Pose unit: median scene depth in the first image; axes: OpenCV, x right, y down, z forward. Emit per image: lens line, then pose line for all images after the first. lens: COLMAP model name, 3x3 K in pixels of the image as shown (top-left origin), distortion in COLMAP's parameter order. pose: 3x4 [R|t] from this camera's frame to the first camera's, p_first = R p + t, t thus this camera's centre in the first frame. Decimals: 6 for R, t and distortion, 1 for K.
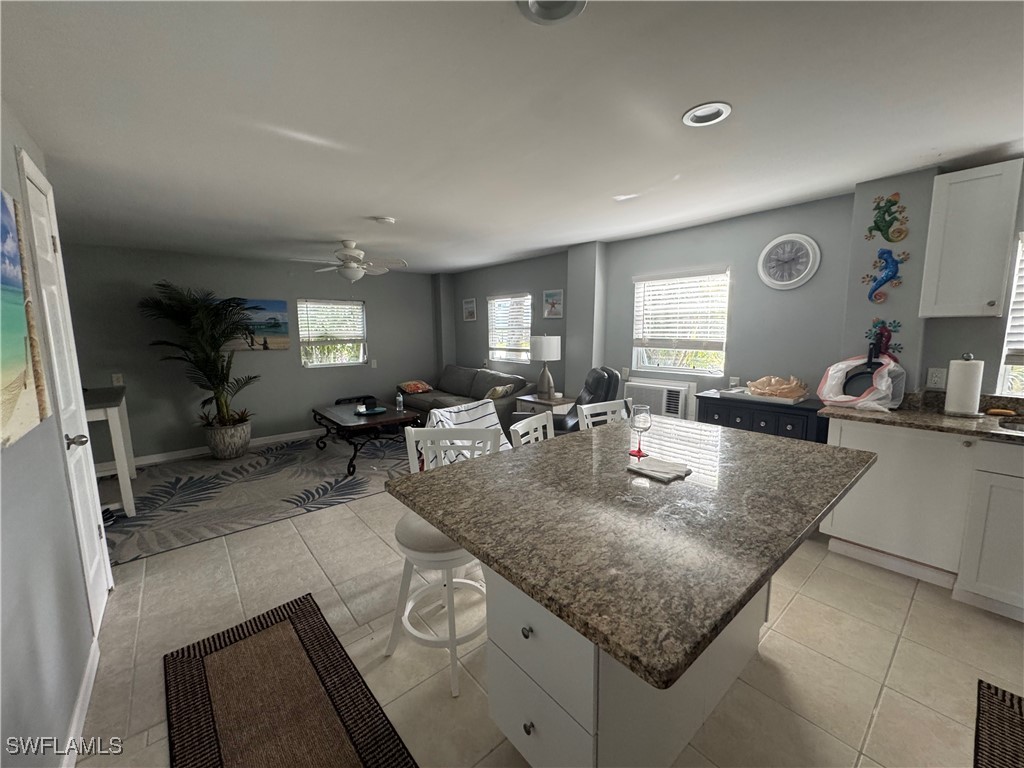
lens RADIAL K [[406.7, 0, 512.6], [0, 406.7, 382.1], [0, 0, 1]] dist [-0.002241, -0.000067]
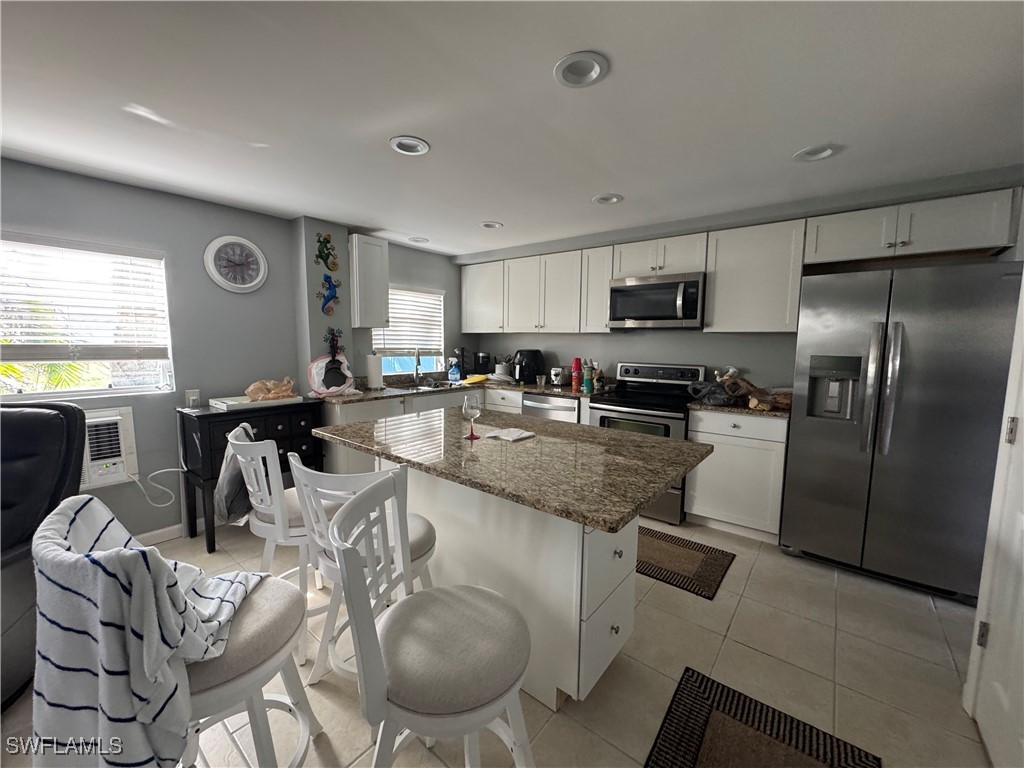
lens RADIAL K [[406.7, 0, 513.3], [0, 406.7, 385.4], [0, 0, 1]] dist [-0.002241, -0.000067]
pose [[-0.193743, -0.099839, 0.975959, -0.531970], [0.117501, 0.985286, 0.124119, -0.063990], [-0.973990, 0.138723, -0.179161, 0.692636]]
